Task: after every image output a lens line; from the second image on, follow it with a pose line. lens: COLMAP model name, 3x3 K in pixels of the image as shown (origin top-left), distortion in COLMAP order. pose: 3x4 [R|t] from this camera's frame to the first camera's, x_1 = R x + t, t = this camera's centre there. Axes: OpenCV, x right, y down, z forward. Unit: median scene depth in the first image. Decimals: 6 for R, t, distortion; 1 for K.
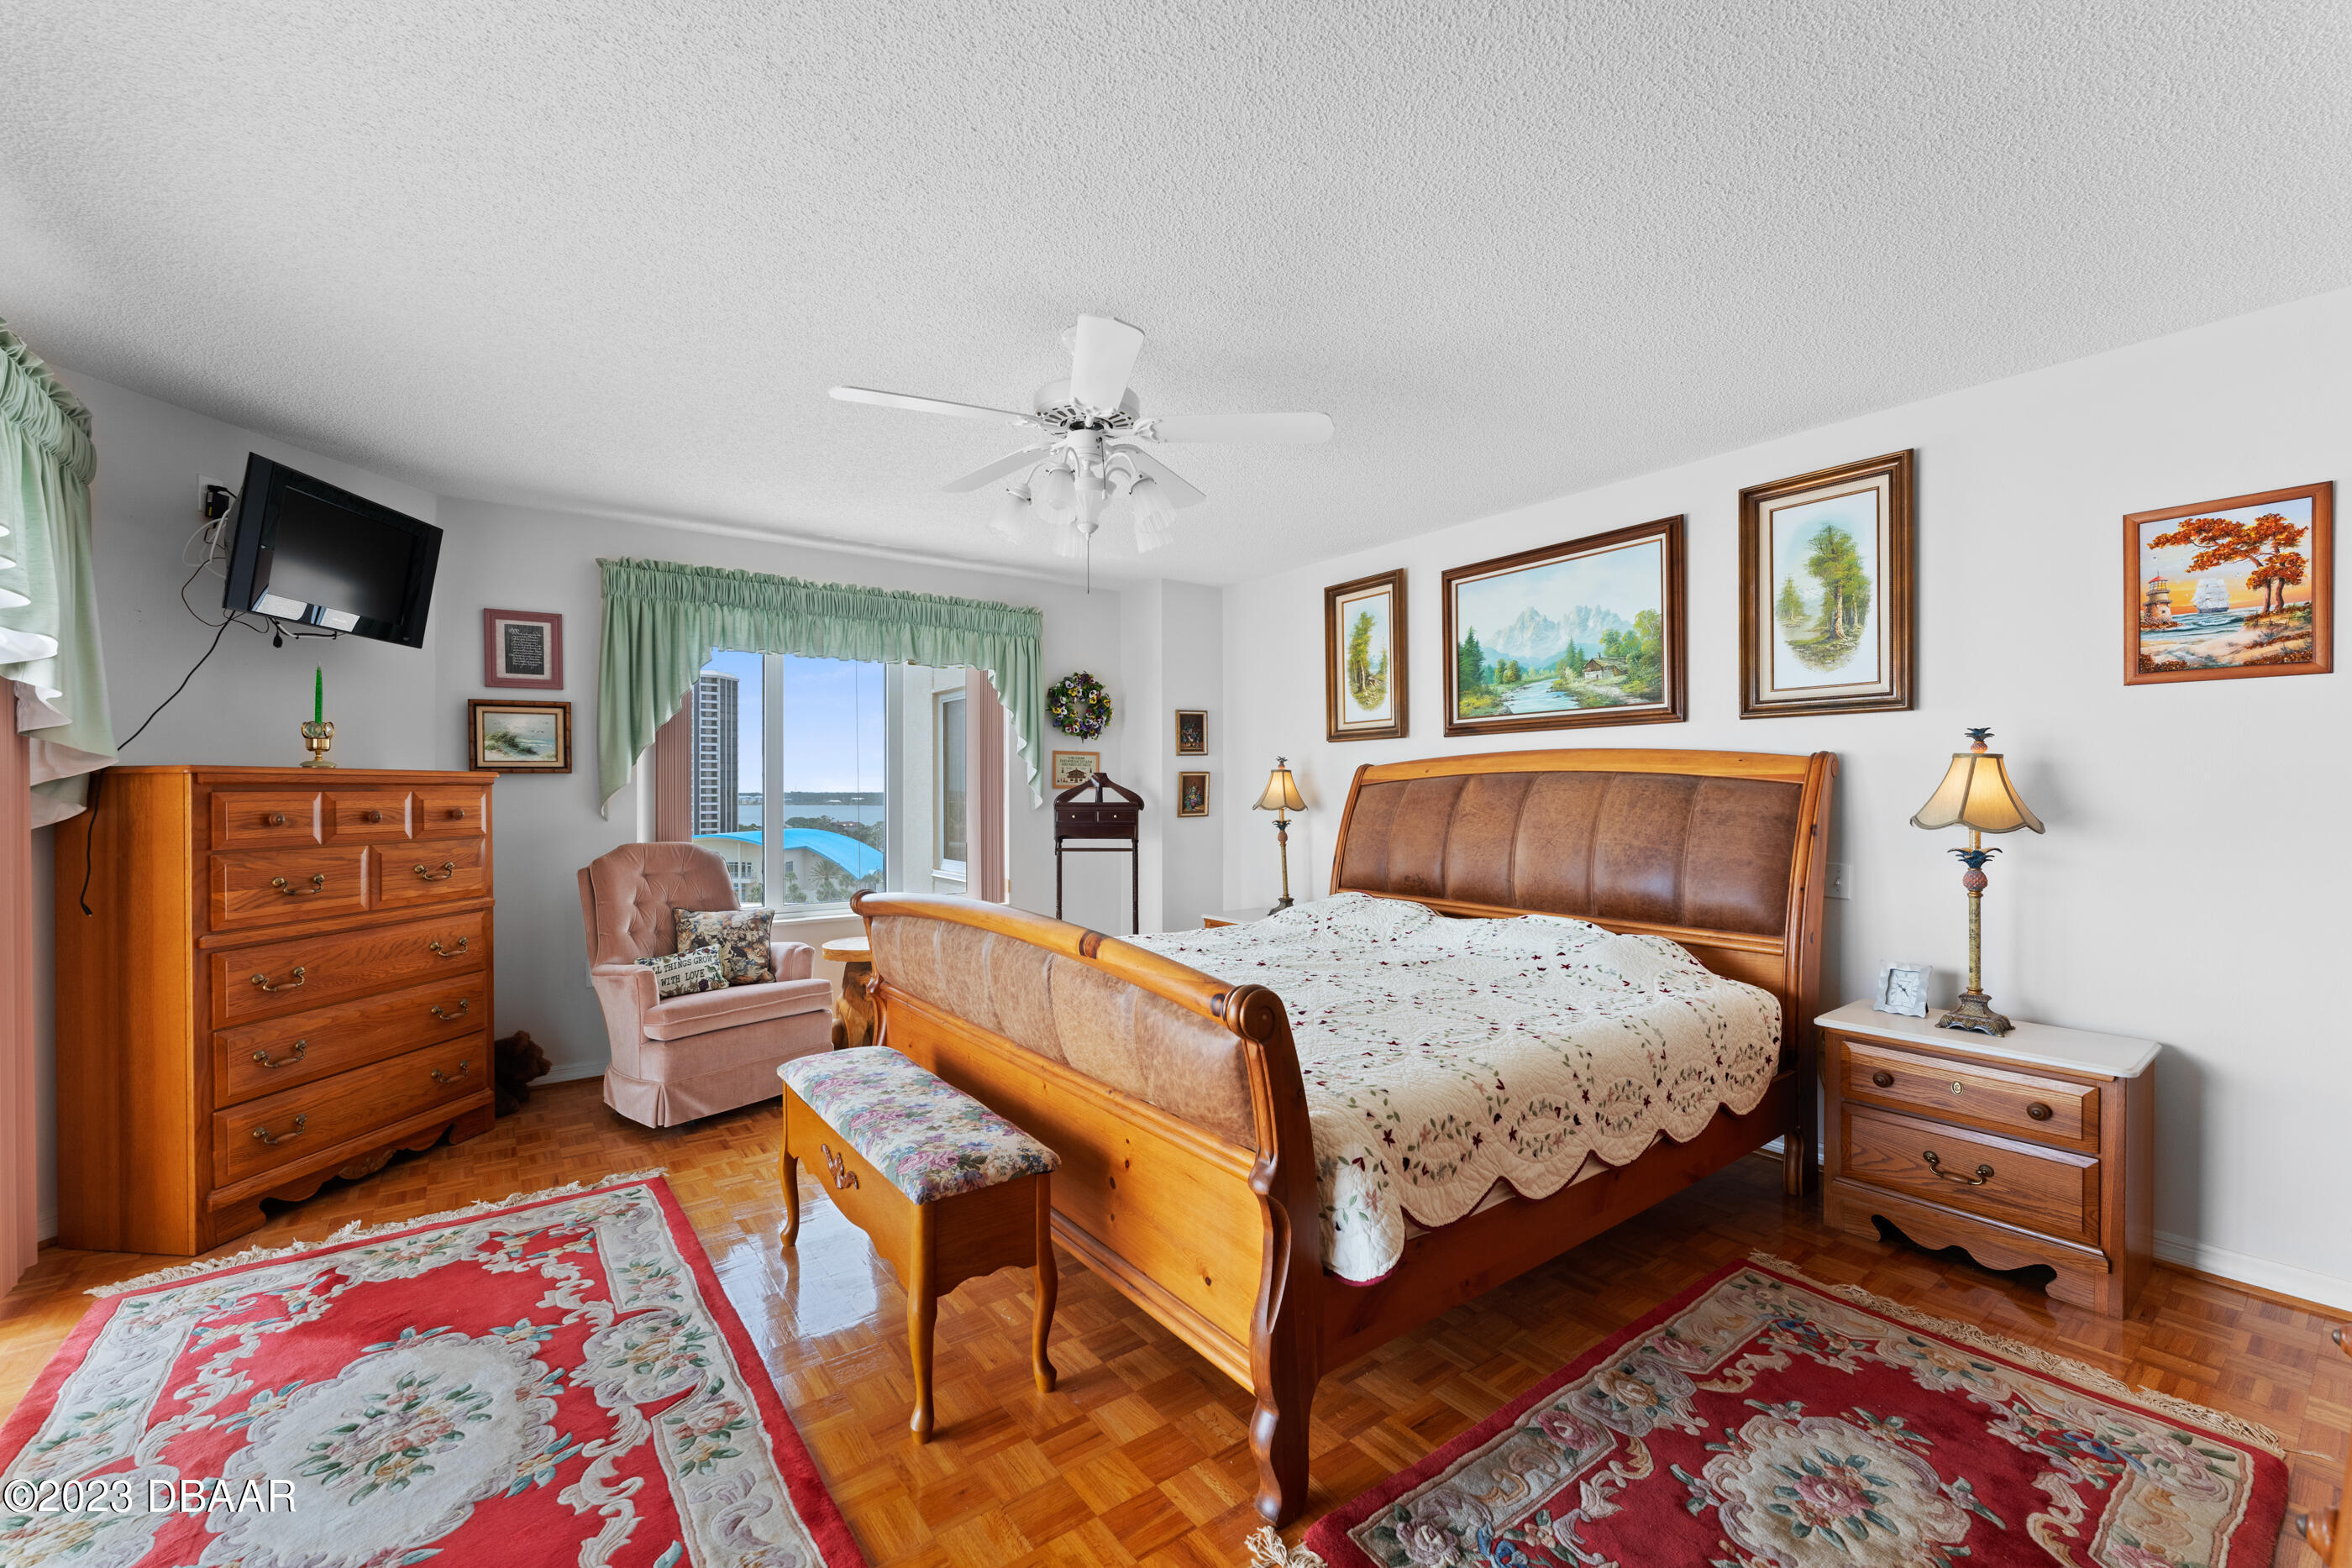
lens RADIAL K [[947.8, 0, 1176.0], [0, 947.8, 784.0], [0, 0, 1]] dist [-0.001861, -0.000110]
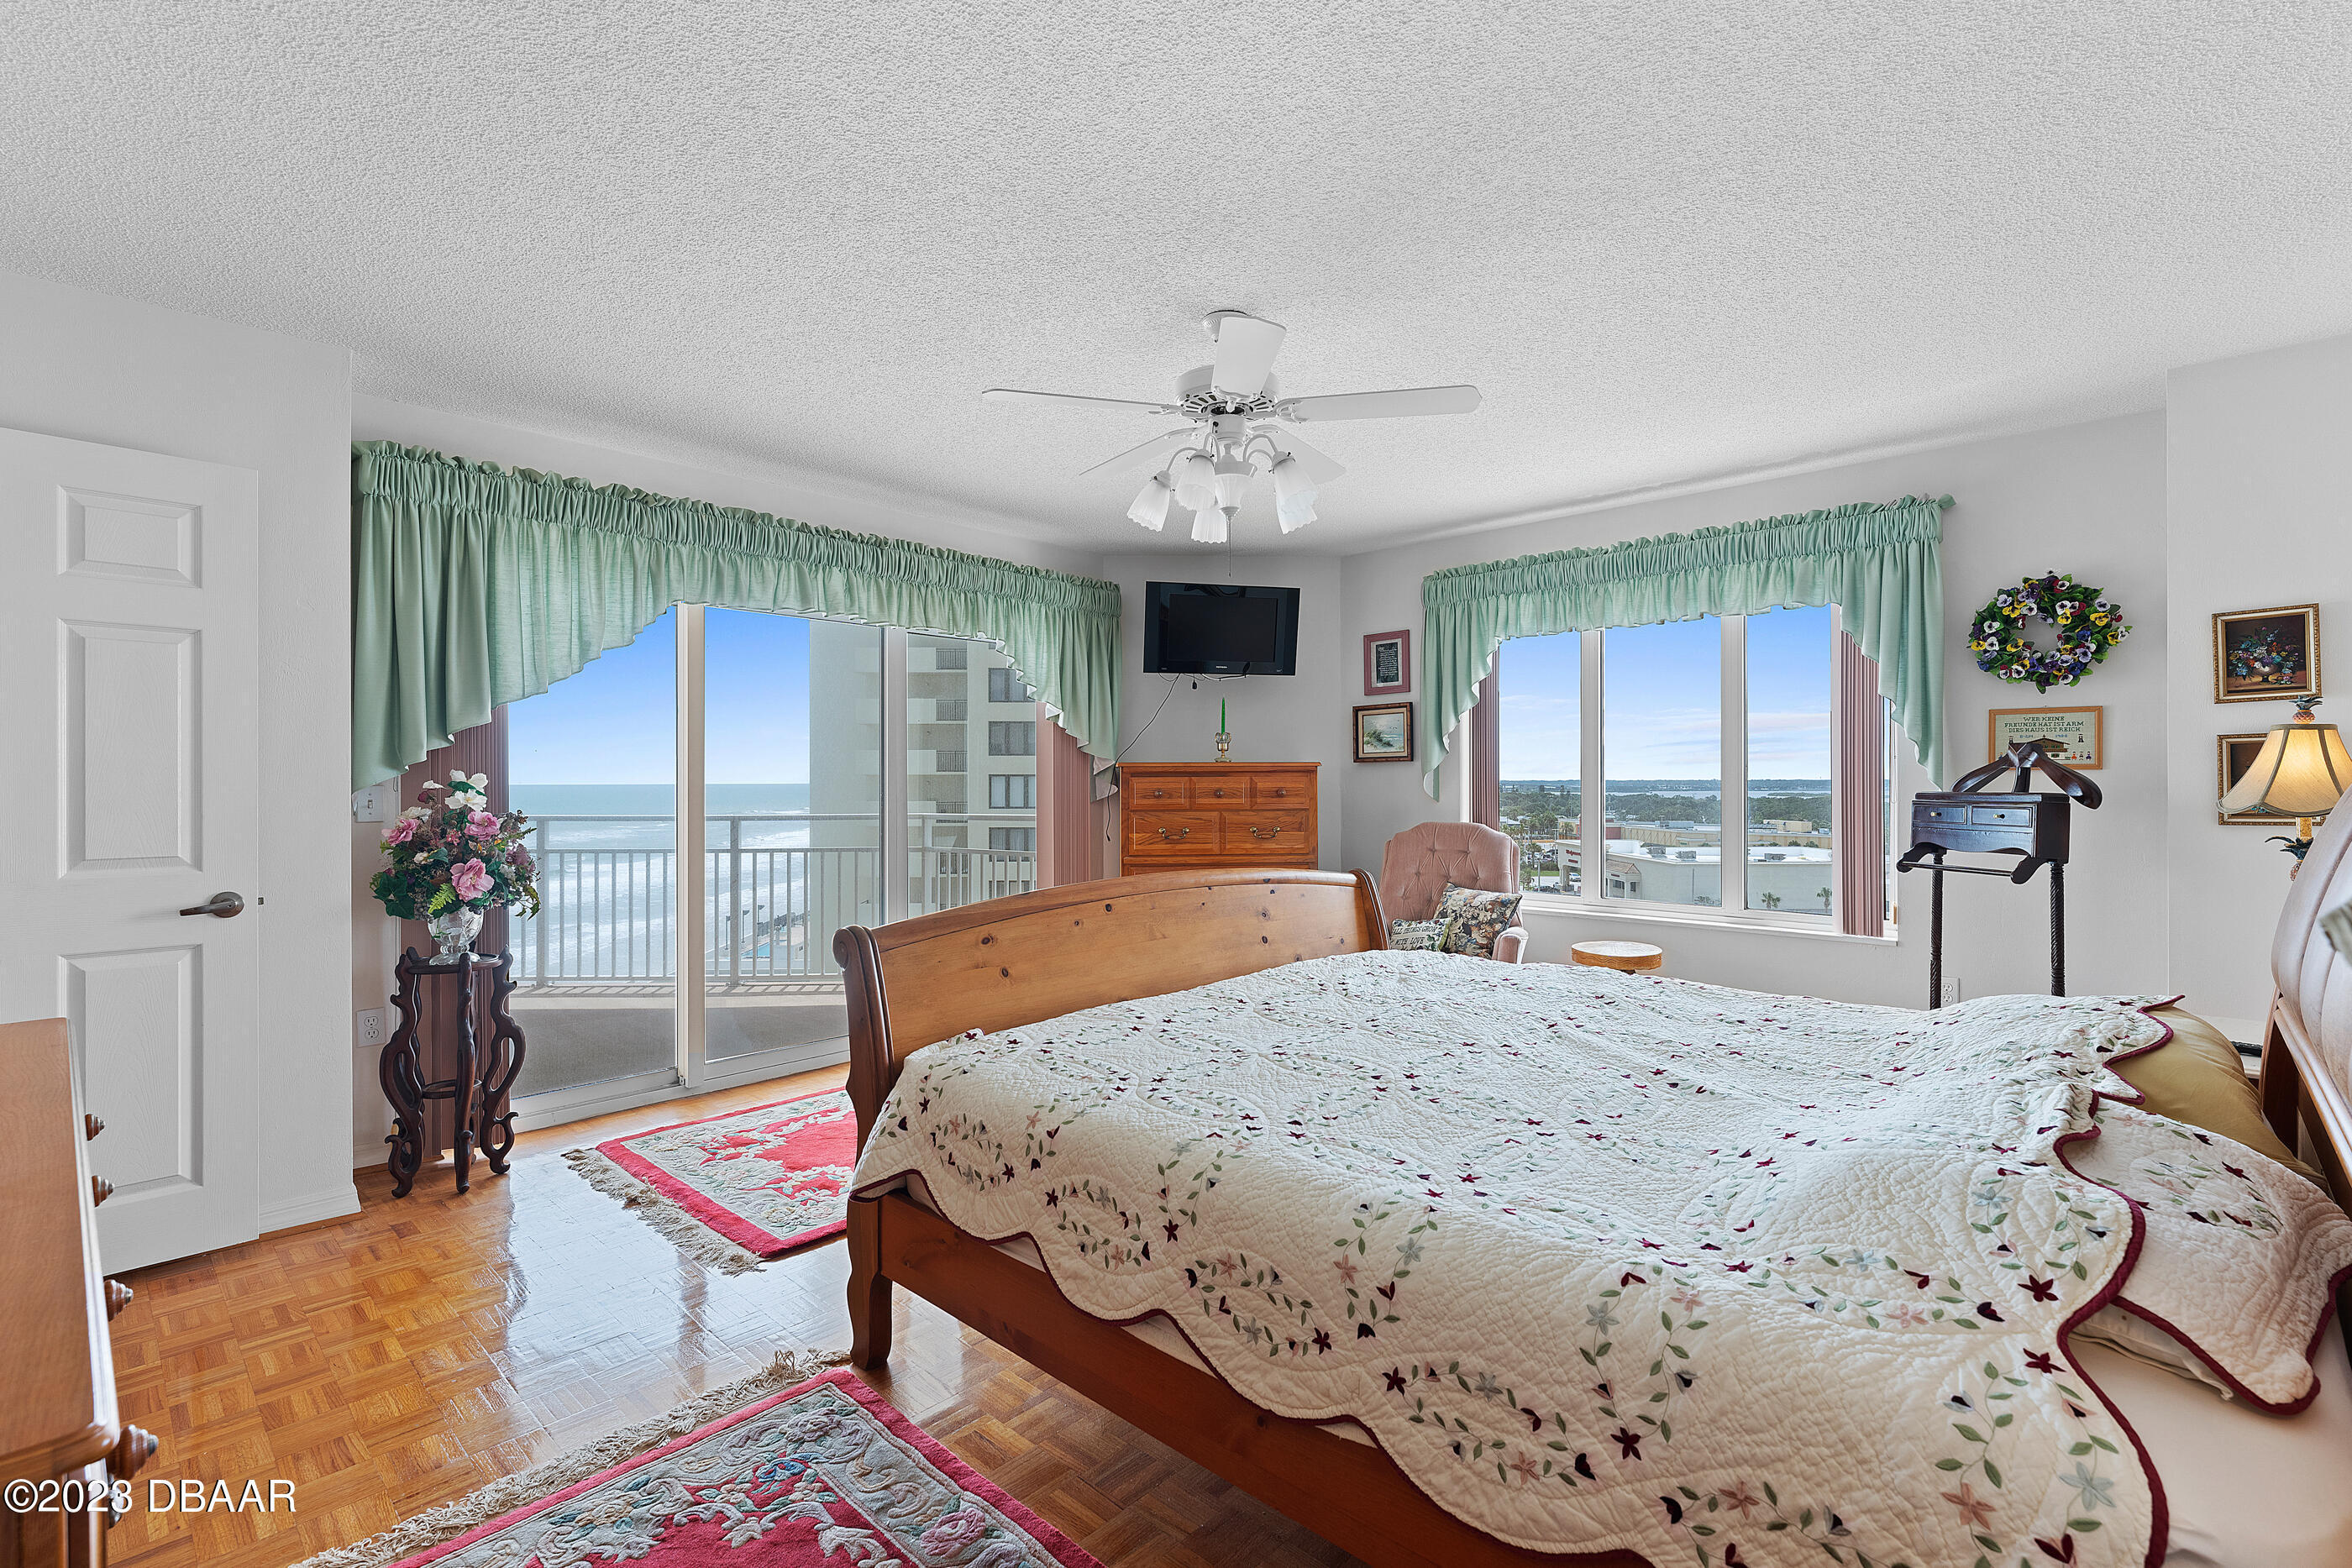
lens RADIAL K [[1056.4, 0, 1176.0], [0, 1056.4, 784.0], [0, 0, 1]] dist [0.000270, 0.000026]
pose [[0.179306, 0.004239, -0.983784, 0.638276], [0.007833, 0.999953, 0.005737, 0.007515], [0.983762, -0.008734, 0.179264, 0.481878]]
